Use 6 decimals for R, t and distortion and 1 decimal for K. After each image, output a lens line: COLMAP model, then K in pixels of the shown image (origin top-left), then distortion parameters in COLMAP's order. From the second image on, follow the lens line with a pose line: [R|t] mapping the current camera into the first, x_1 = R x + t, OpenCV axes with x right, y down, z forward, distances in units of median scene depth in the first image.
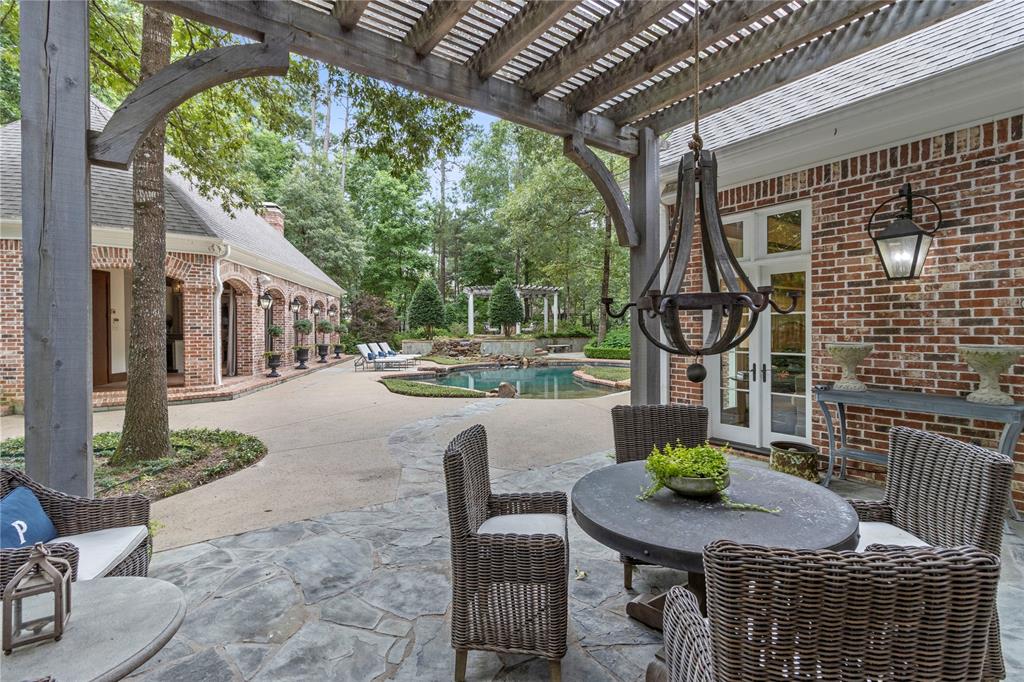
lens RADIAL K [[478.4, 0, 514.3], [0, 478.4, 336.4], [0, 0, 1]] dist [0.002724, 0.000808]
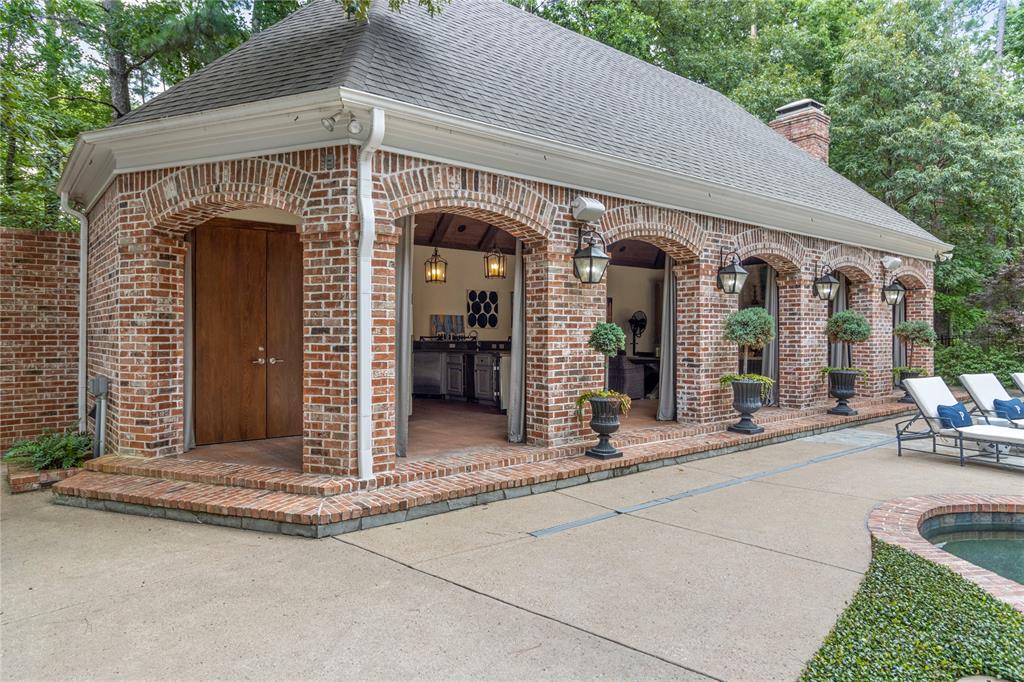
lens RADIAL K [[632.9, 0, 512.4], [0, 632.9, 332.3], [0, 0, 1]] dist [0.005053, 0.000359]
pose [[0.497443, -0.001865, -0.867494, -0.045428], [-0.011994, 0.999887, -0.009027, -0.005127], [0.867413, 0.014895, 0.497365, 0.329251]]
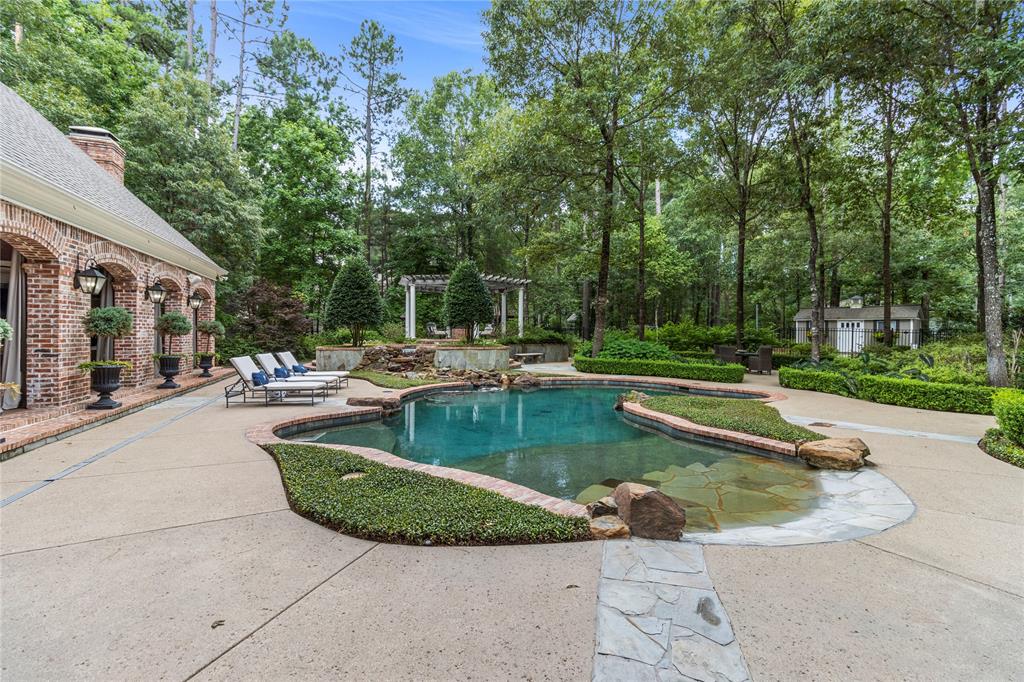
lens RADIAL K [[478.4, 0, 514.3], [0, 478.4, 336.4], [0, 0, 1]] dist [0.002724, 0.000808]
pose [[0.985928, 0.009354, 0.166911, -0.064666], [-0.008041, 0.999931, -0.008541, -0.002895], [-0.166979, 0.007079, 0.985935, 0.258586]]
